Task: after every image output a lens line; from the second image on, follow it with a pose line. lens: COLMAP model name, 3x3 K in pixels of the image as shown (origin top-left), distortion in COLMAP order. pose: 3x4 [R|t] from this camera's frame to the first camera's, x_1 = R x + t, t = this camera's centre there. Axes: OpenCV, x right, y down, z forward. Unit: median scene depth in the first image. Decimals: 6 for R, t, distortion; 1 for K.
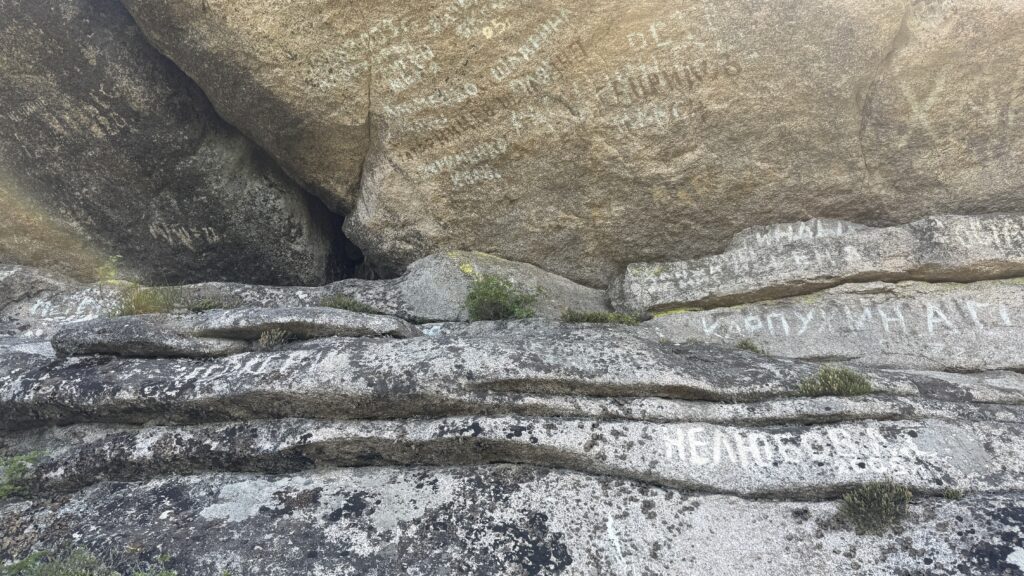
lens RADIAL K [[719.0, 0, 512.0], [0, 719.0, 288.0], [0, 0, 1]] dist [0.172971, -0.325359]
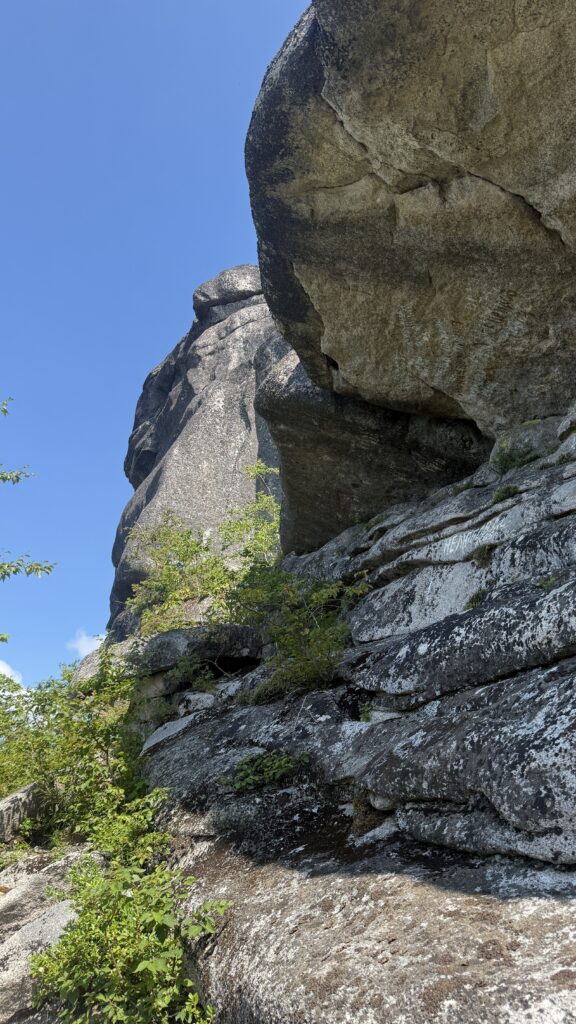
lens RADIAL K [[719.0, 0, 282.8], [0, 719.0, 513.9], [0, 0, 1]] dist [0.172971, -0.325359]
pose [[0.393820, -0.279603, -0.875630, 1.983653], [0.416633, 0.903436, -0.101099, 0.131003], [0.819343, -0.325002, 0.472283, -0.471394]]
